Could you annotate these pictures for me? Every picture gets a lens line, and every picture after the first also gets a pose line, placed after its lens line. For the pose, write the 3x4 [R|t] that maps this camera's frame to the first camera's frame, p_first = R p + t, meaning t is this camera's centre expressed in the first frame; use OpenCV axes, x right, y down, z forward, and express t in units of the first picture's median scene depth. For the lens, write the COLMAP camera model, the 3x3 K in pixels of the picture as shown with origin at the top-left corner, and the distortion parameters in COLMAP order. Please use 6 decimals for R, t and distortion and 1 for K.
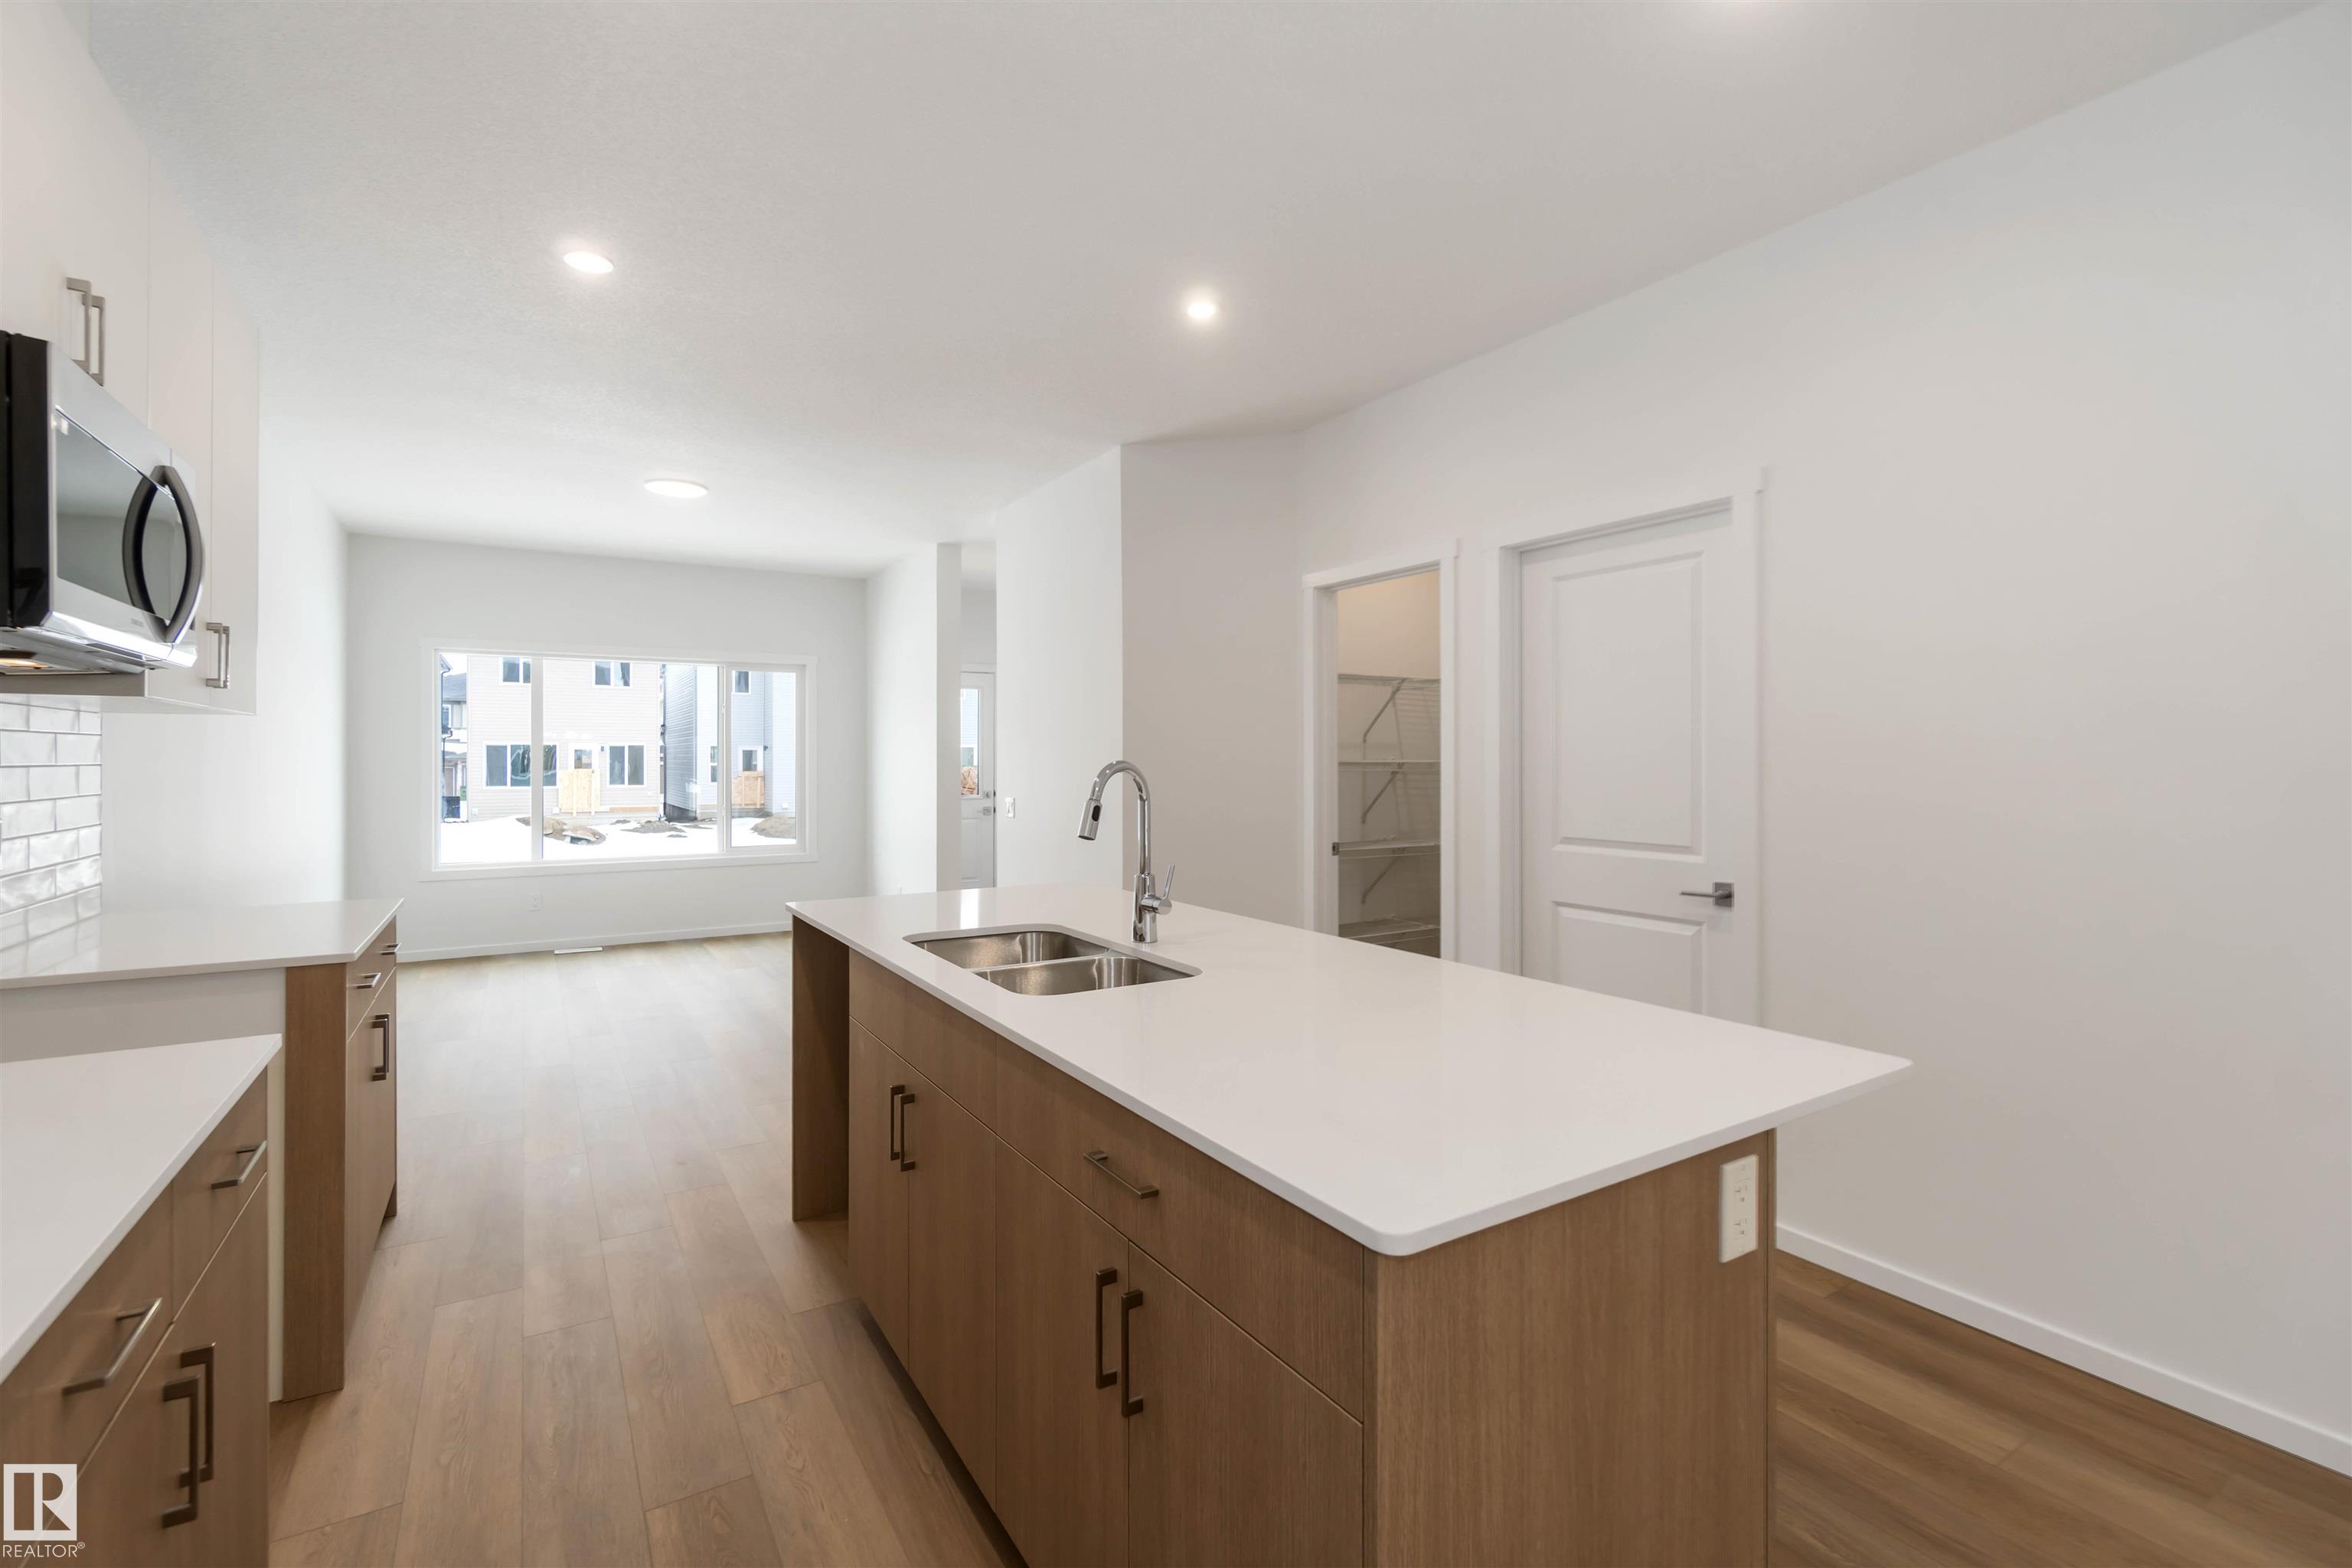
lens RADIAL K [[1035.1, 0, 1183.0], [0, 1035.1, 780.0], [0, 0, 1]] dist [-0.004426, -0.000930]
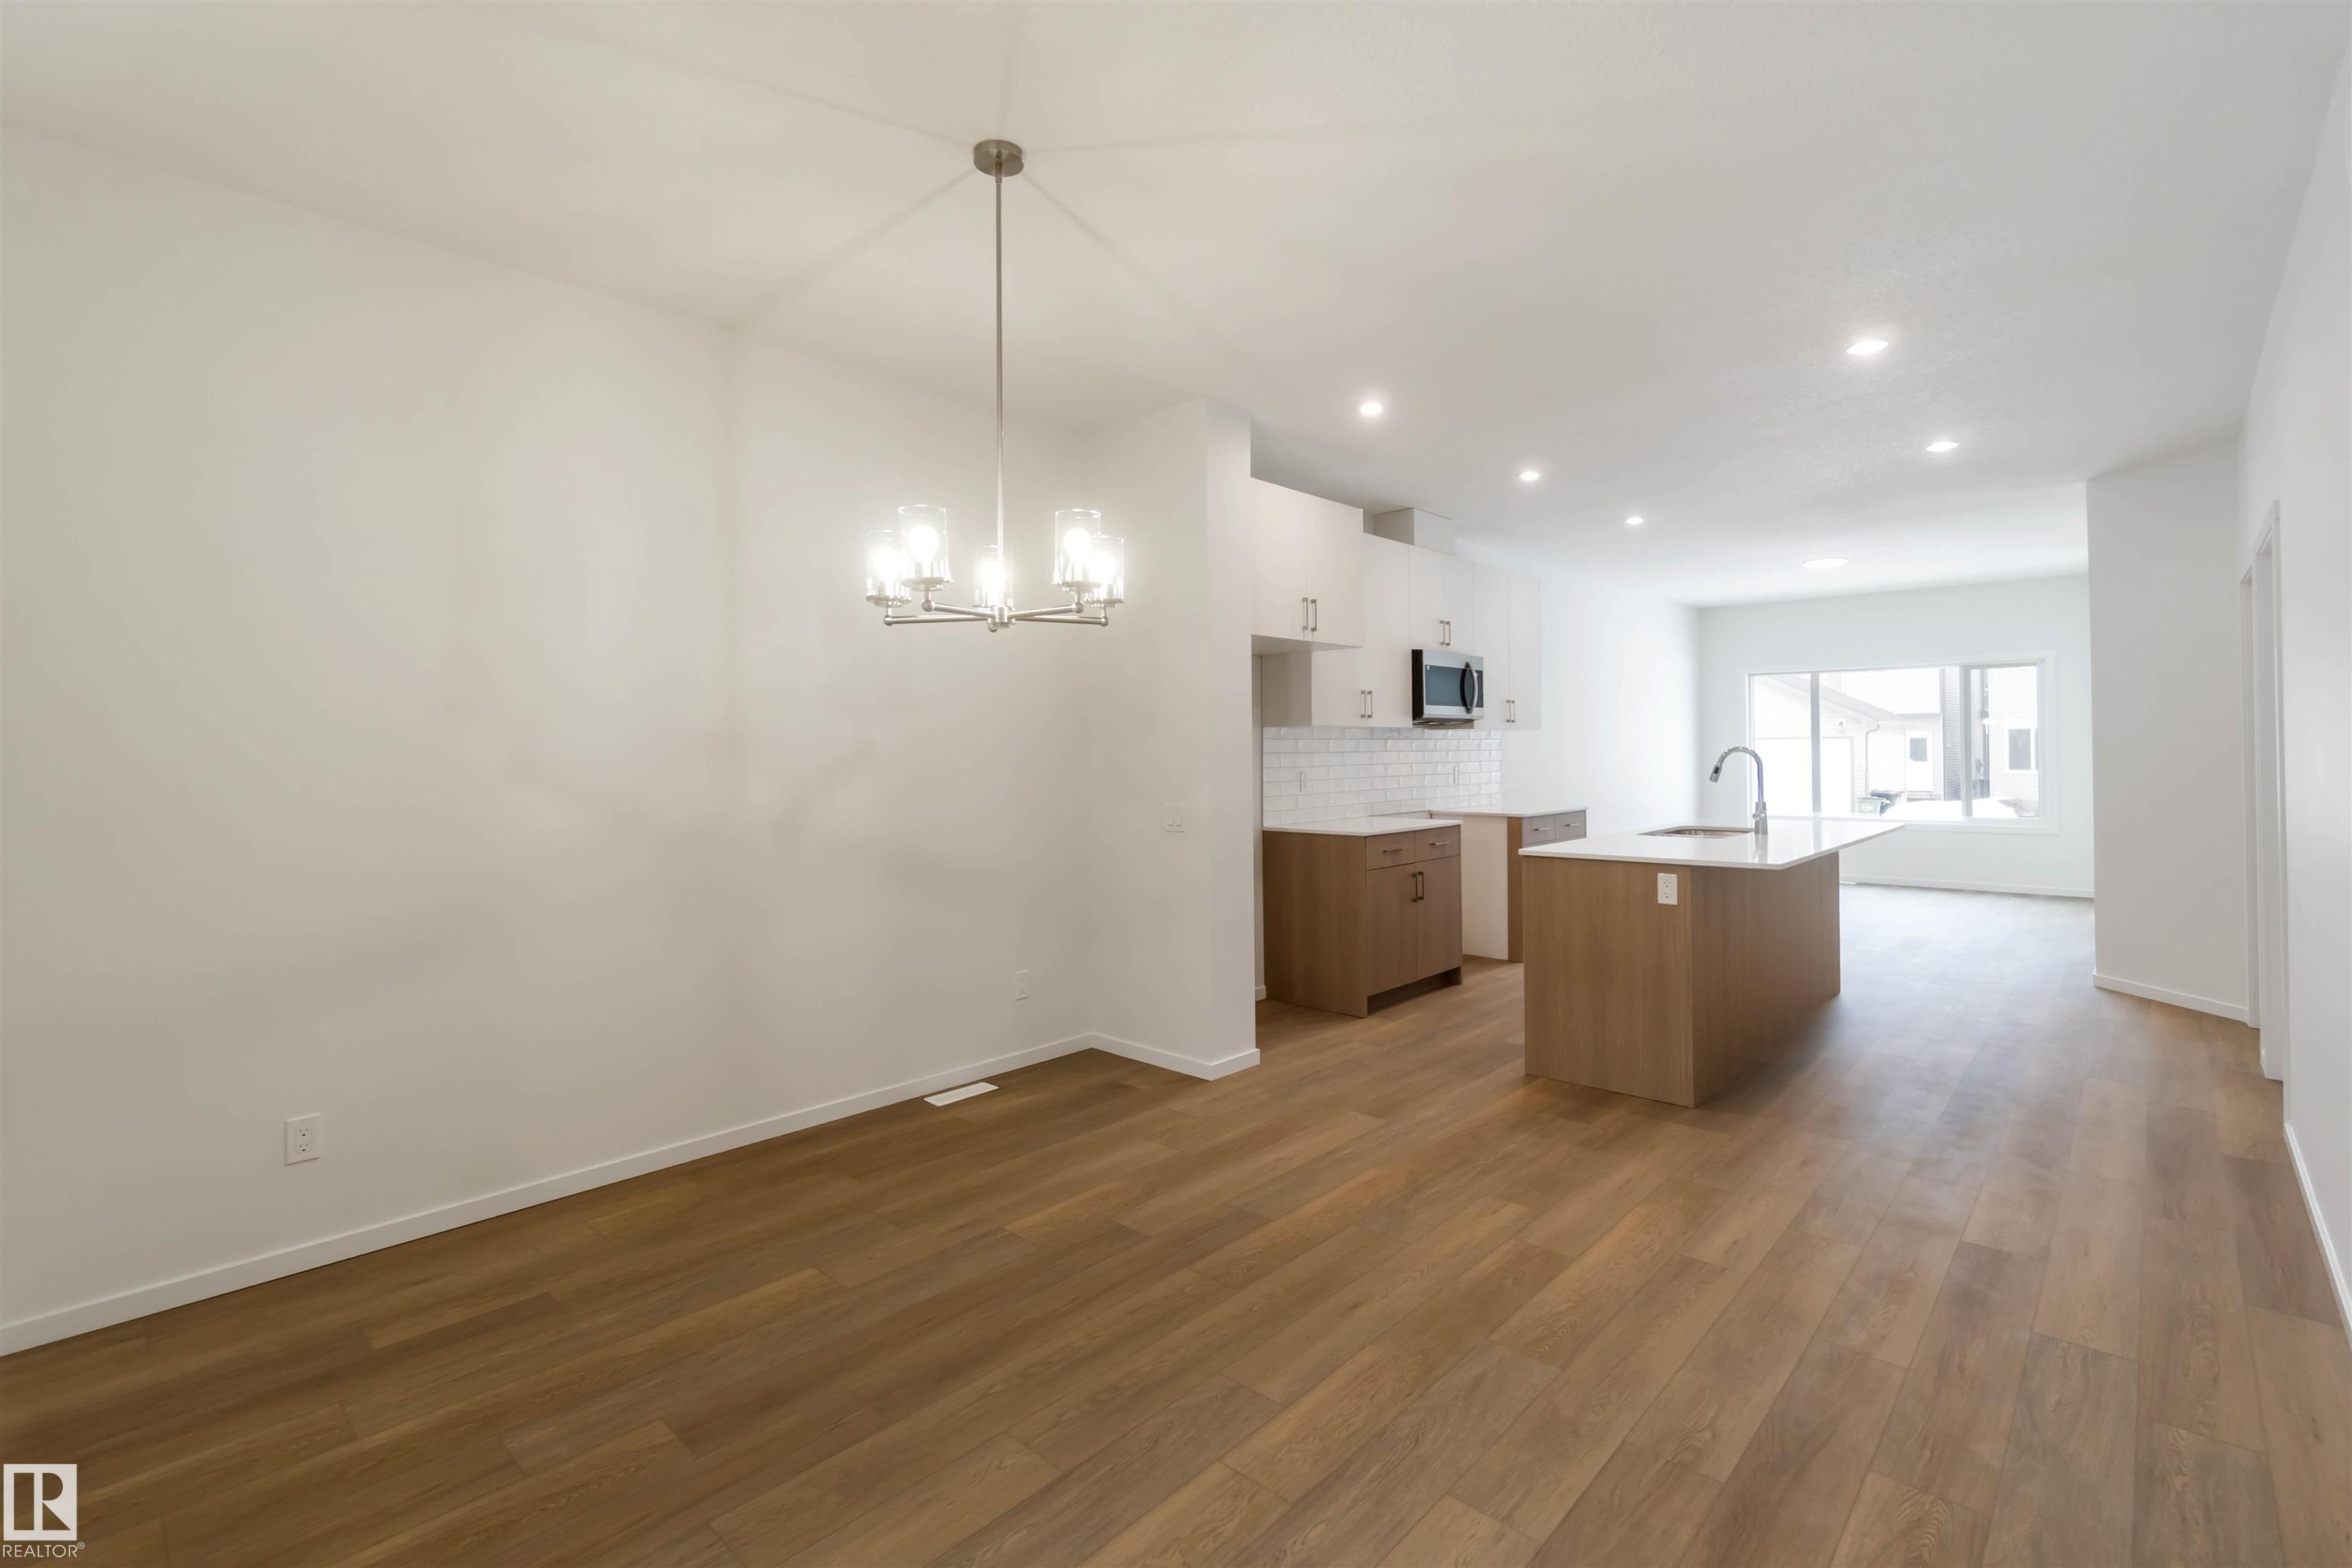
lens RADIAL K [[1035.1, 0, 1183.0], [0, 1035.1, 780.0], [0, 0, 1]] dist [-0.004426, -0.000930]
pose [[0.247253, 0.022331, -0.968694, 1.439192], [-0.006859, 0.999750, 0.021297, 0.014330], [0.968927, 0.001378, 0.247344, -0.512300]]
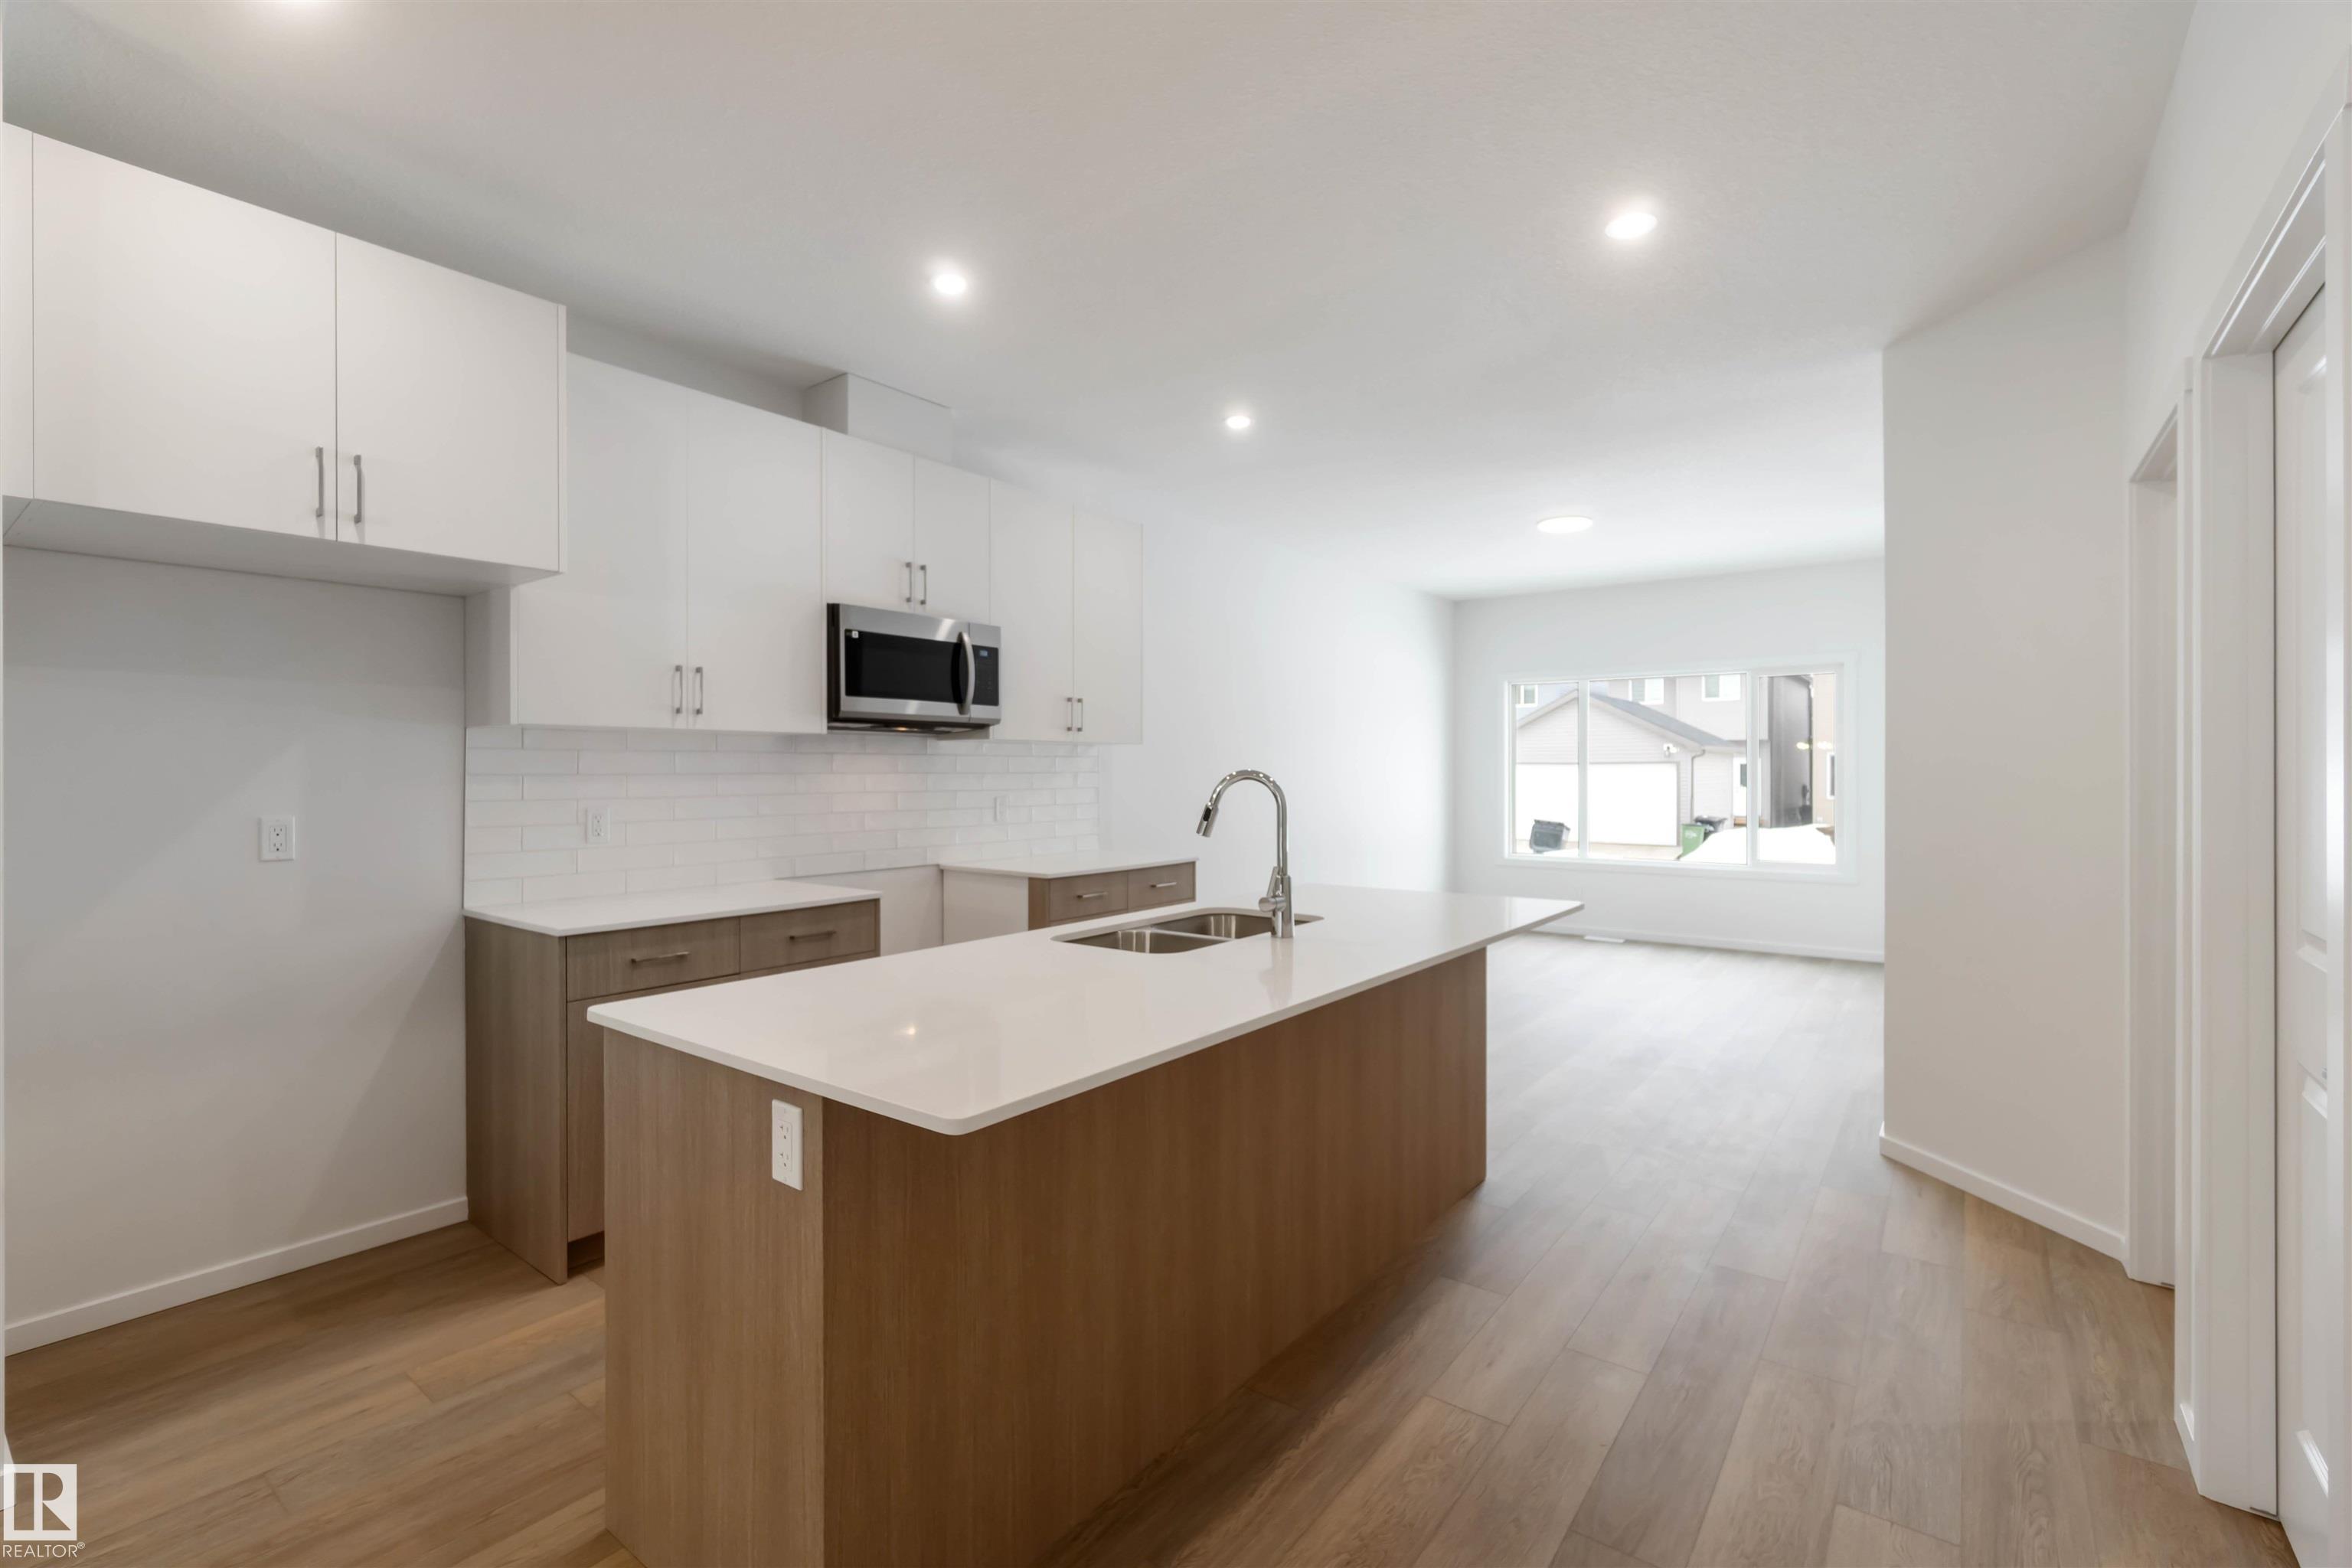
lens RADIAL K [[1035.1, 0, 1172.1], [0, 1035.1, 775.1], [0, 0, 1]] dist [0.009922, 0.000517]
pose [[0.347597, 0.002470, -0.937641, 0.824131], [-0.015751, 0.999871, -0.003205, -0.003247], [0.937512, 0.015883, 0.347591, 0.457262]]
